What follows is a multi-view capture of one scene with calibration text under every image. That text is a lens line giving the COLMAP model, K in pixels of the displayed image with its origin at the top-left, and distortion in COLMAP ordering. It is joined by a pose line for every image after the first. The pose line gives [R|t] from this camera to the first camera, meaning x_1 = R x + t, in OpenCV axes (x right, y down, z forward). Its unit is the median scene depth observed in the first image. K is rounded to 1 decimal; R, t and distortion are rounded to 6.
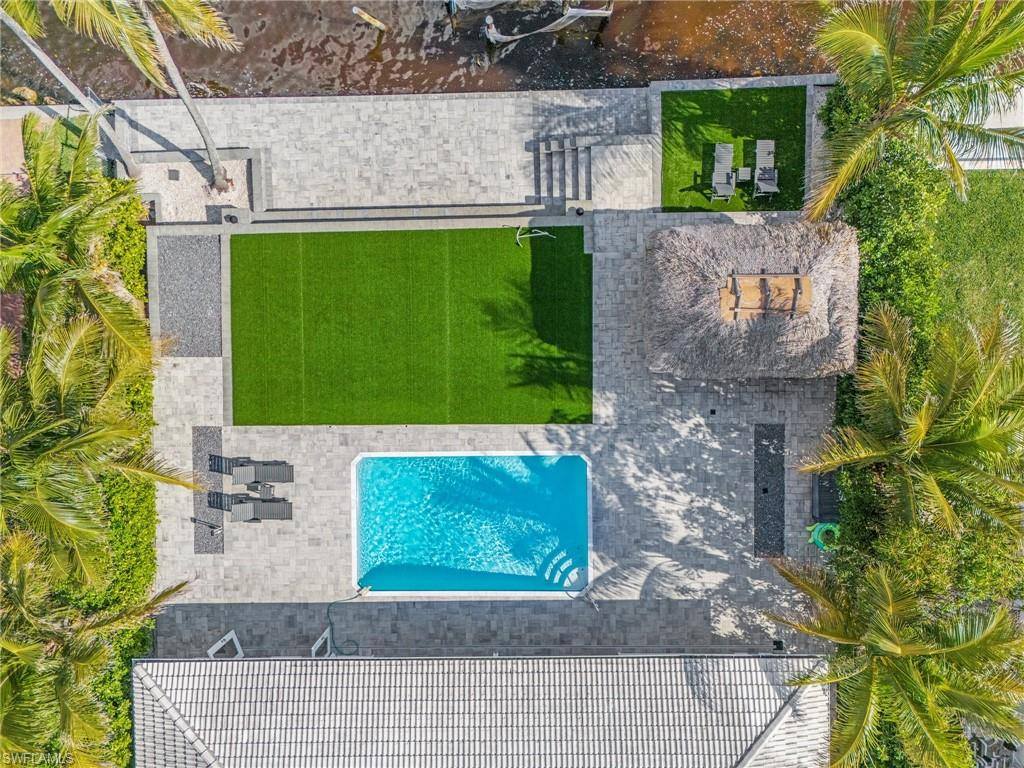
lens RADIAL K [[765.3, 0, 517.5], [0, 765.3, 368.7], [0, 0, 1]] dist [0.065190, -0.053929]
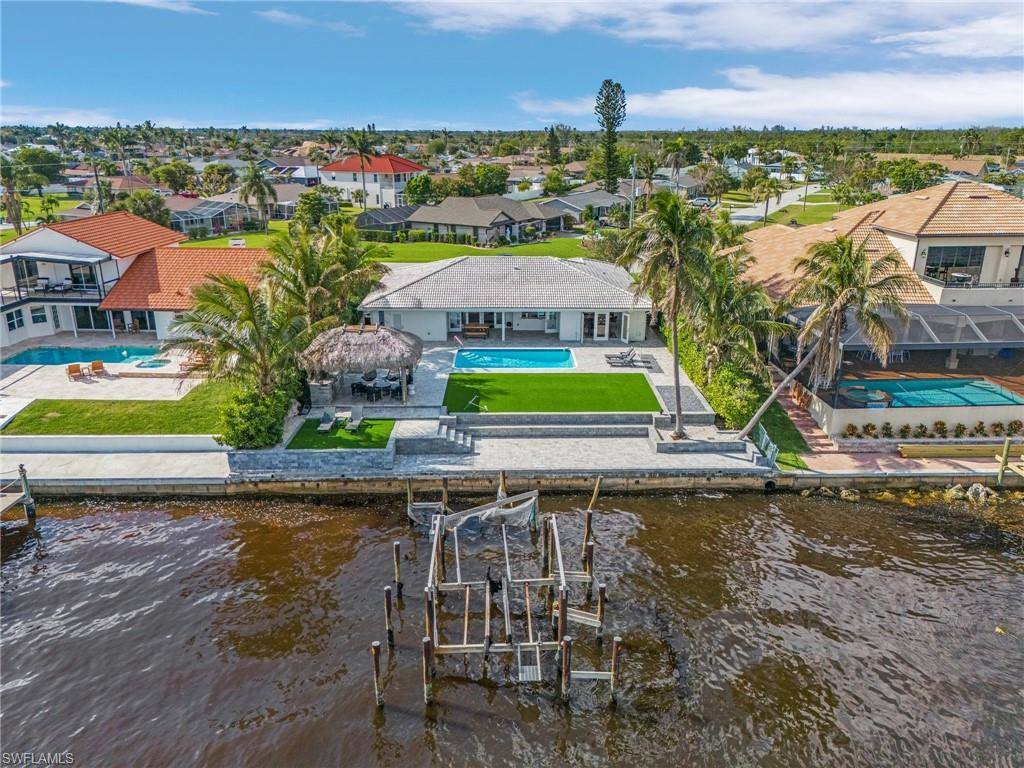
lens RADIAL K [[765.3, 0, 517.5], [0, 765.3, 368.7], [0, 0, 1]] dist [0.065190, -0.053929]
pose [[-0.999971, 0.006728, -0.003467, -0.059521], [-0.005467, -0.325181, 0.945636, -1.668051], [0.005235, 0.945628, 0.325209, 0.388317]]
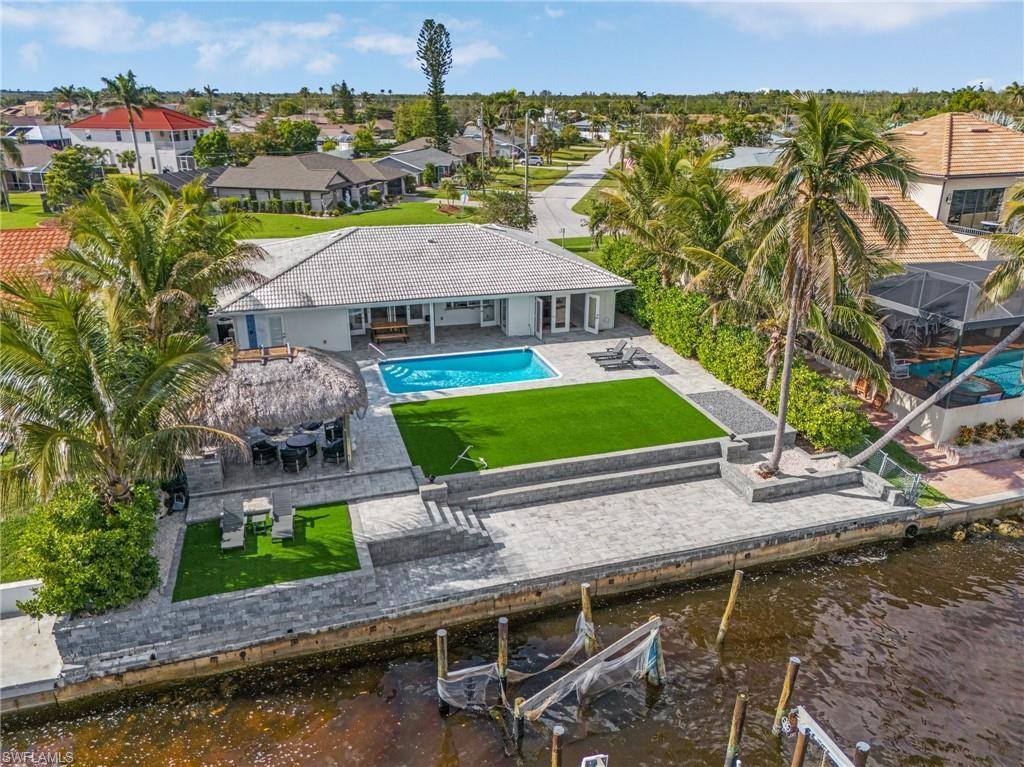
lens RADIAL K [[765.3, 0, 517.5], [0, 765.3, 368.2], [0, 0, 1]] dist [0.065190, -0.053929]
pose [[-0.958885, 0.099451, -0.265799, 0.222465], [-0.283762, -0.350233, 0.892646, -1.063596], [-0.004317, 0.931368, 0.364053, 0.494234]]
